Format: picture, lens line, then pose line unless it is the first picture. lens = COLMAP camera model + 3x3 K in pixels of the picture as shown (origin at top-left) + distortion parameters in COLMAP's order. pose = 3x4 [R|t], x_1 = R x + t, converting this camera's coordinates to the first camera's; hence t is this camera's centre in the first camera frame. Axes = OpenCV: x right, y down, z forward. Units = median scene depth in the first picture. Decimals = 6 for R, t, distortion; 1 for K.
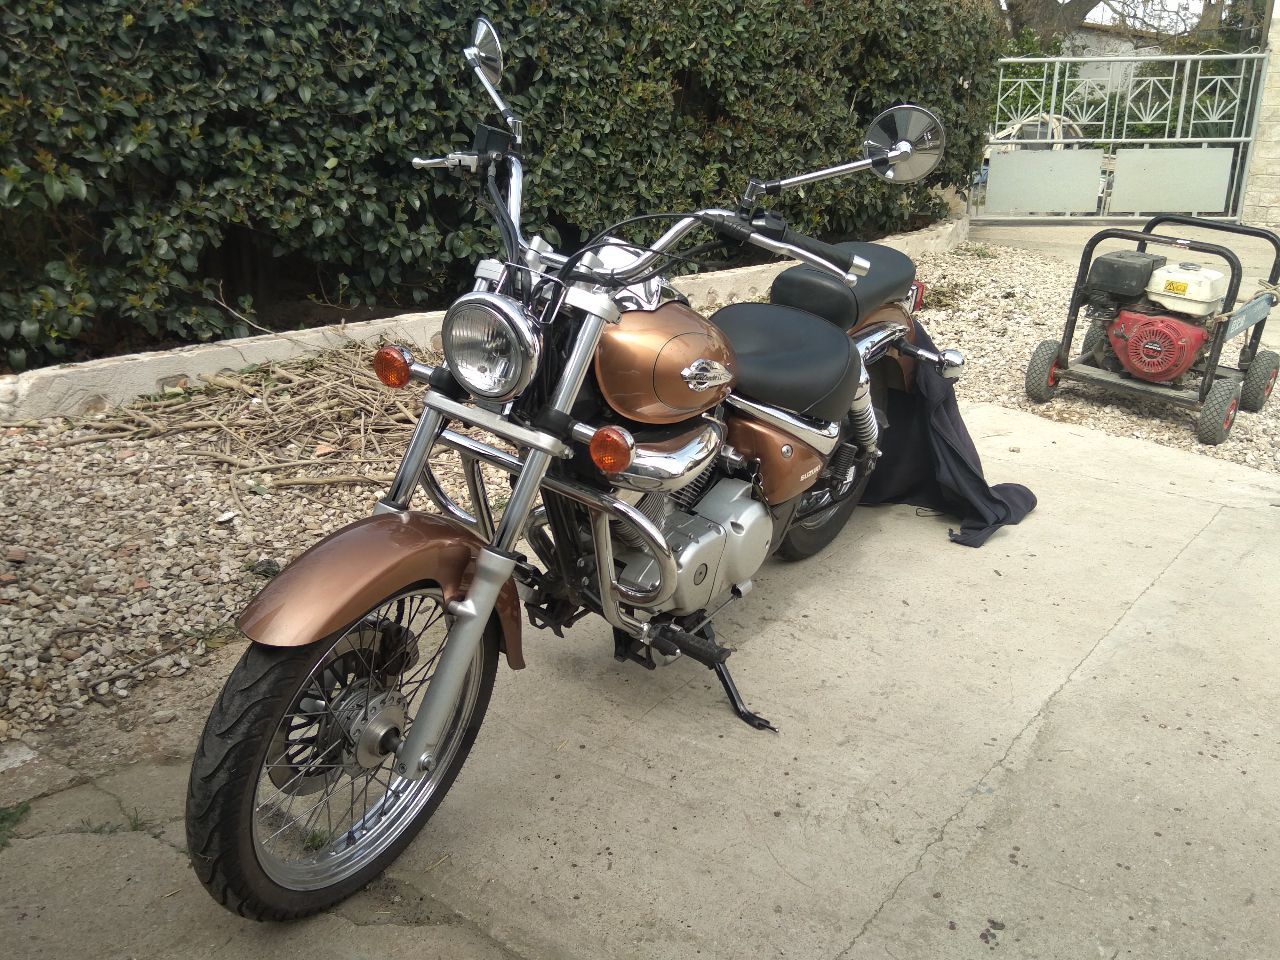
lens RADIAL K [[1096.9, 0, 636.5], [0, 1096.9, 468.3], [0, 0, 1]] dist [0.073768, -0.143203]
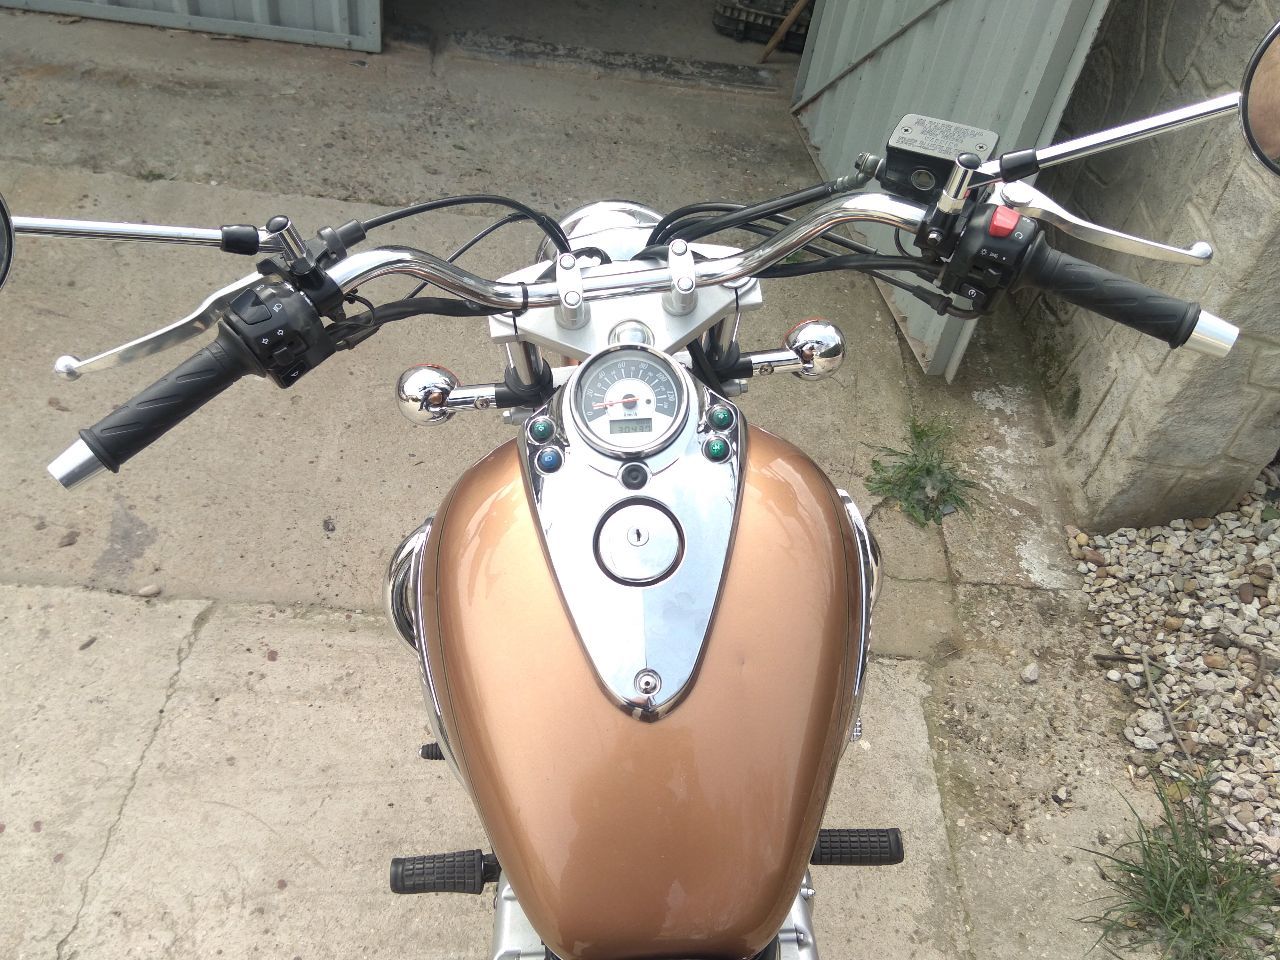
lens RADIAL K [[1096.9, 0, 635.5], [0, 1096.9, 474.7], [0, 0, 1]] dist [0.073768, -0.143203]
pose [[-0.777157, 0.360758, -0.515637, 0.108974], [-0.299830, 0.508133, 0.807405, -0.253310], [0.553290, 0.782084, -0.286733, 0.533104]]
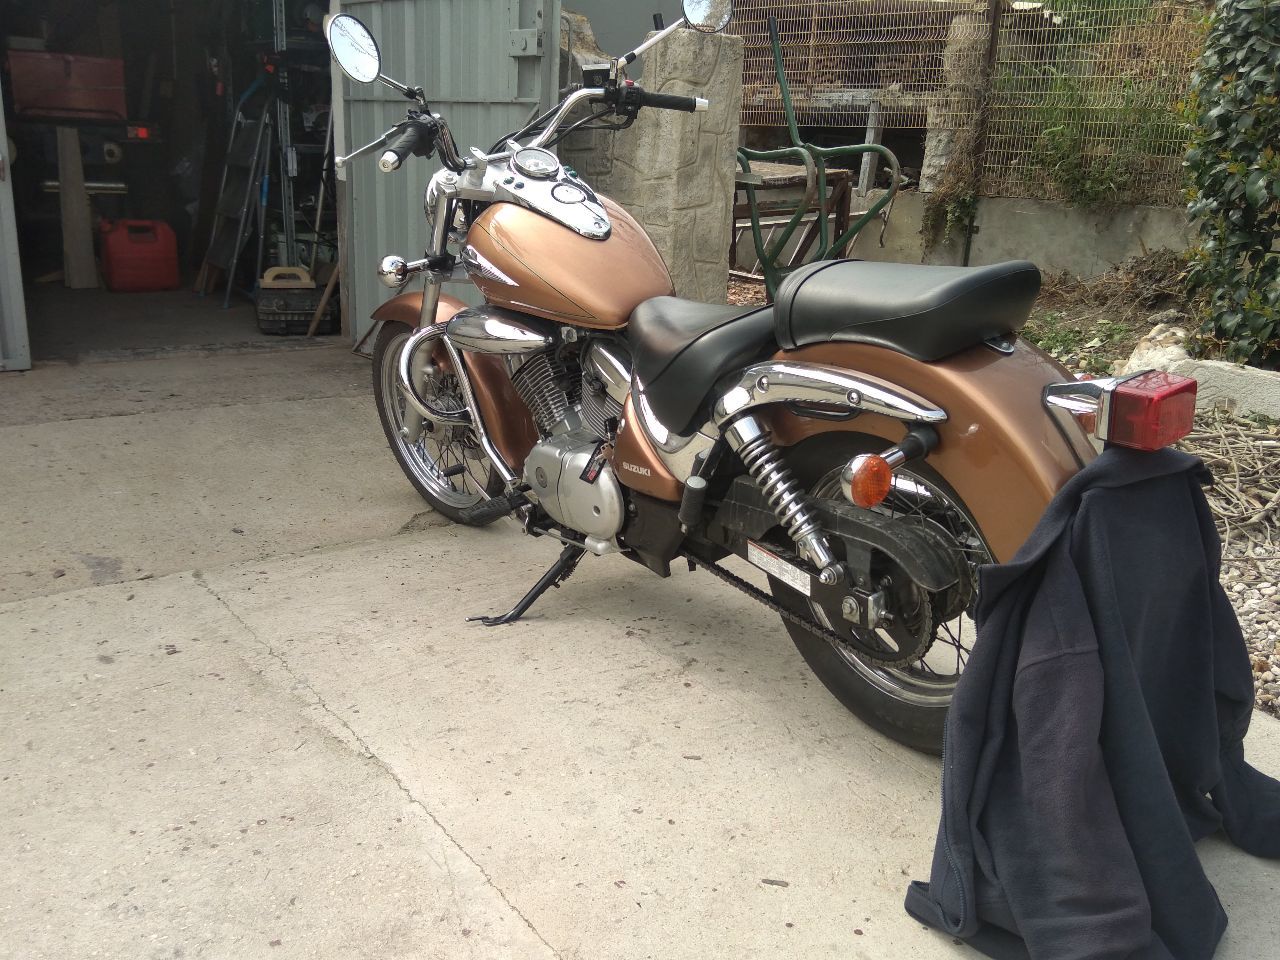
lens RADIAL K [[1096.9, 0, 641.2], [0, 1096.9, 482.6], [0, 0, 1]] dist [0.073768, -0.143203]
pose [[-0.258975, 0.272376, -0.926684, 0.539729], [-0.330436, 0.876541, 0.349982, -0.160627], [0.907603, 0.396847, -0.137000, 0.648431]]
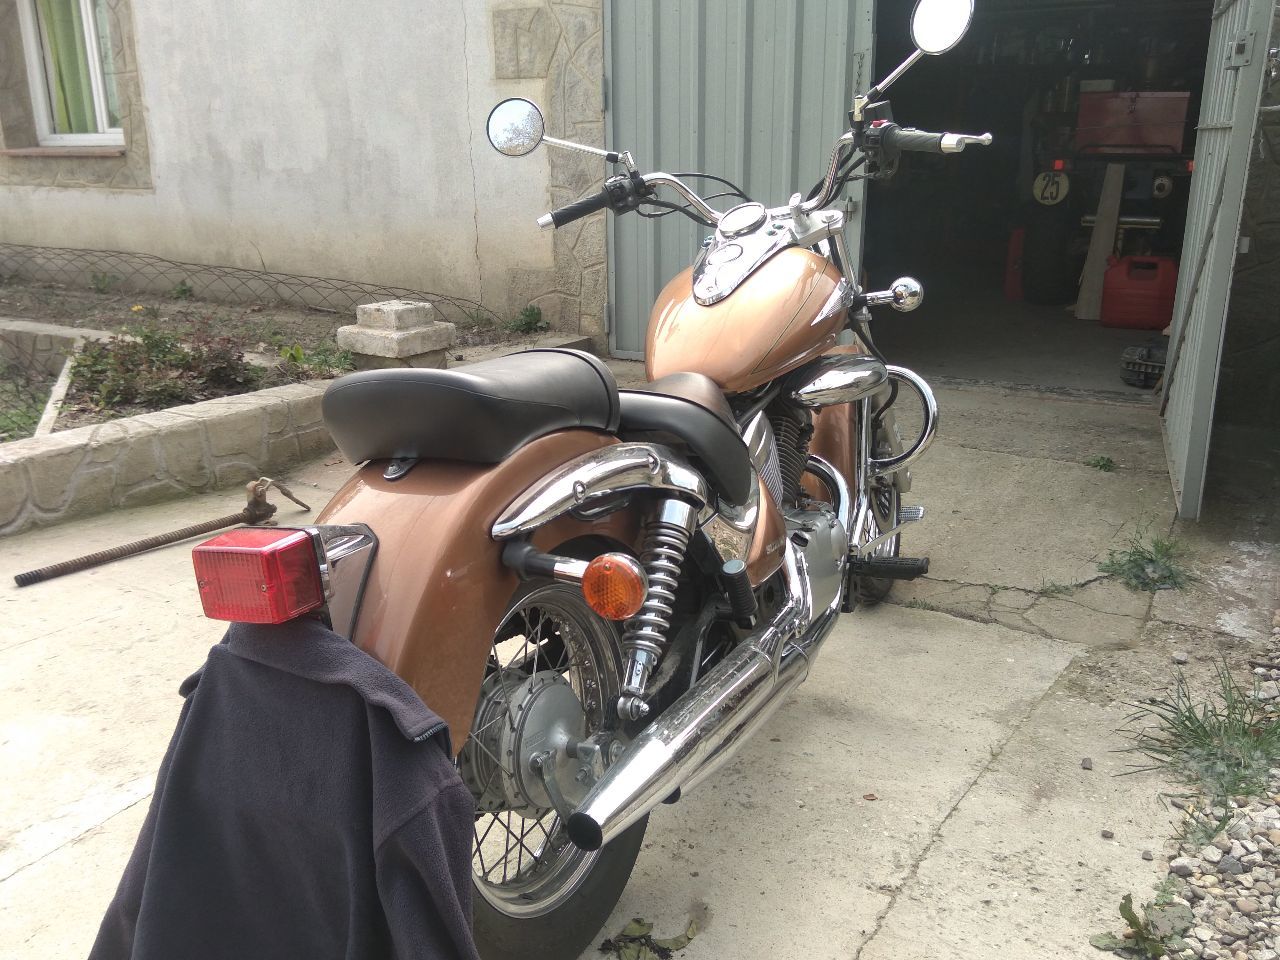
lens RADIAL K [[1096.9, 0, 636.7], [0, 1096.9, 484.3], [0, 0, 1]] dist [0.073768, -0.143203]
pose [[-0.990006, 0.058599, -0.128271, 0.118927], [-0.023871, 0.826821, 0.561958, -0.277398], [0.138987, 0.559404, -0.817160, 0.948076]]
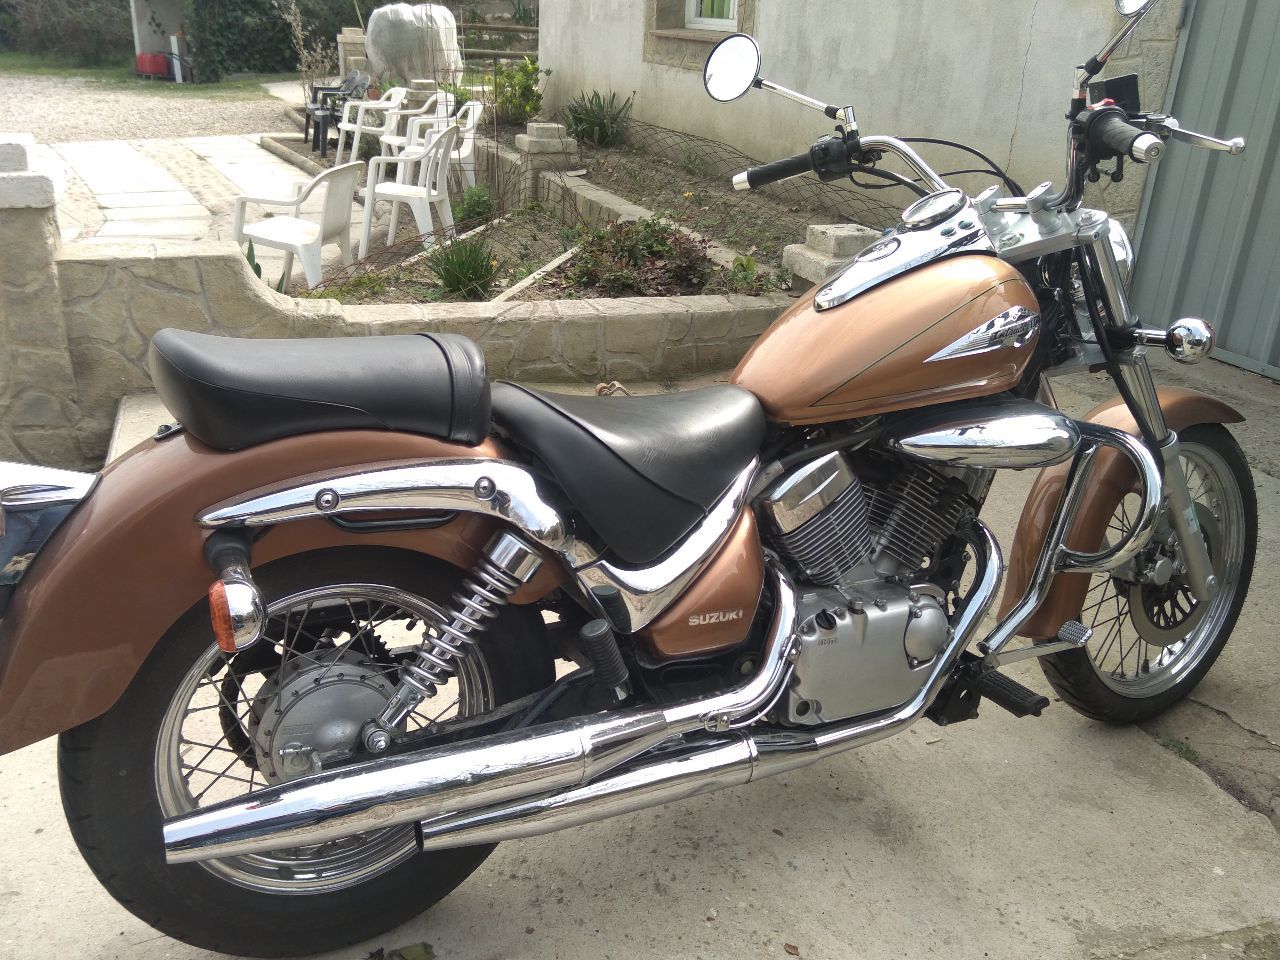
lens RADIAL K [[1096.9, 0, 637.2], [0, 1096.9, 475.2], [0, 0, 1]] dist [0.073768, -0.143203]
pose [[-0.878954, -0.207934, 0.429189, -0.104273], [0.110071, 0.787196, 0.606801, -0.272684], [-0.464030, 0.580592, -0.669022, 0.843115]]
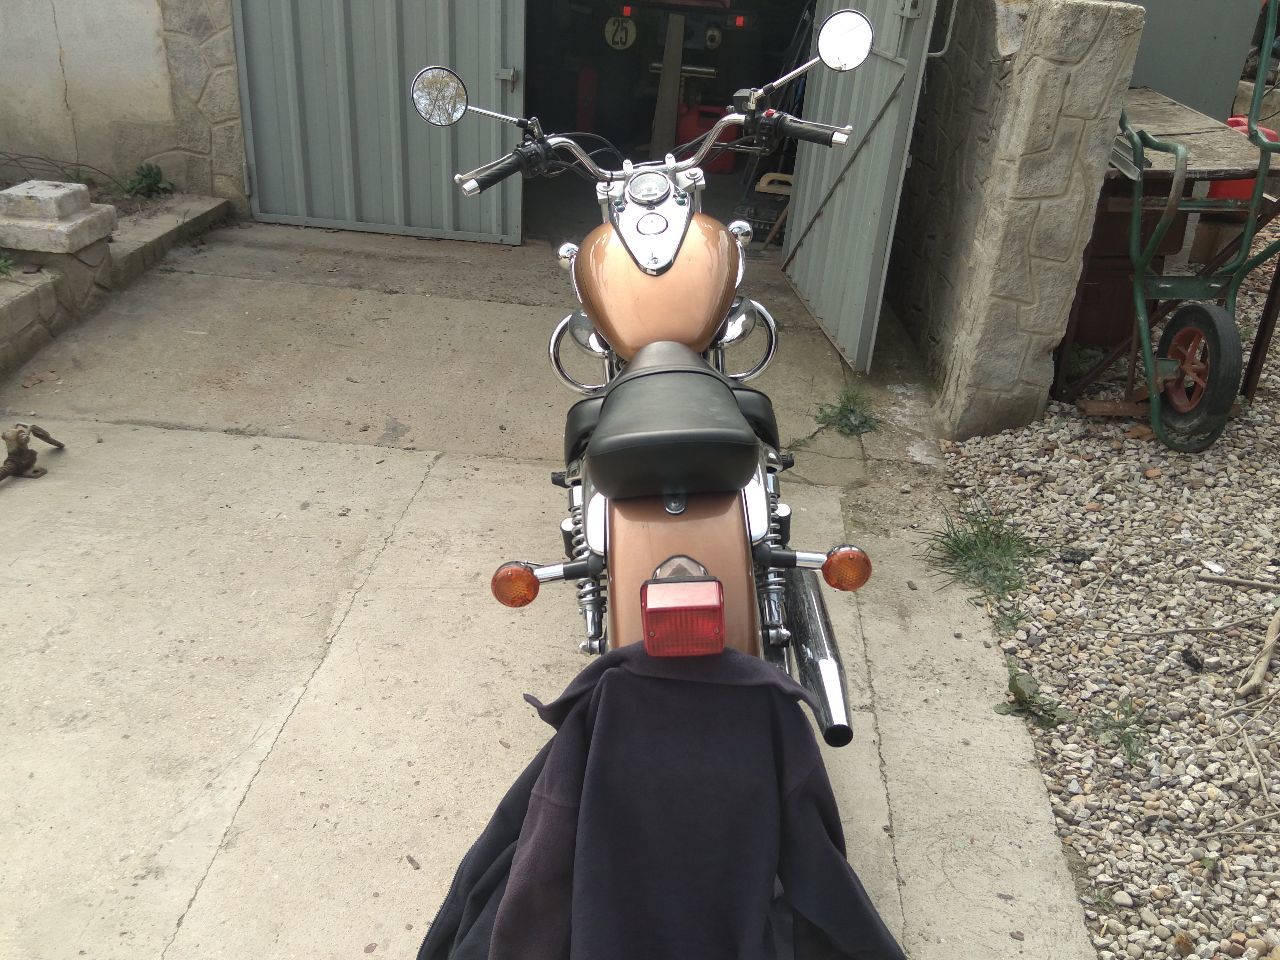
lens RADIAL K [[1096.9, 0, 640.5], [0, 1096.9, 484.1], [0, 0, 1]] dist [0.073768, -0.143203]
pose [[-0.807680, 0.226203, -0.544505, 0.363132], [-0.234005, 0.724665, 0.648153, -0.360586], [0.541198, 0.650917, -0.532365, 0.882713]]
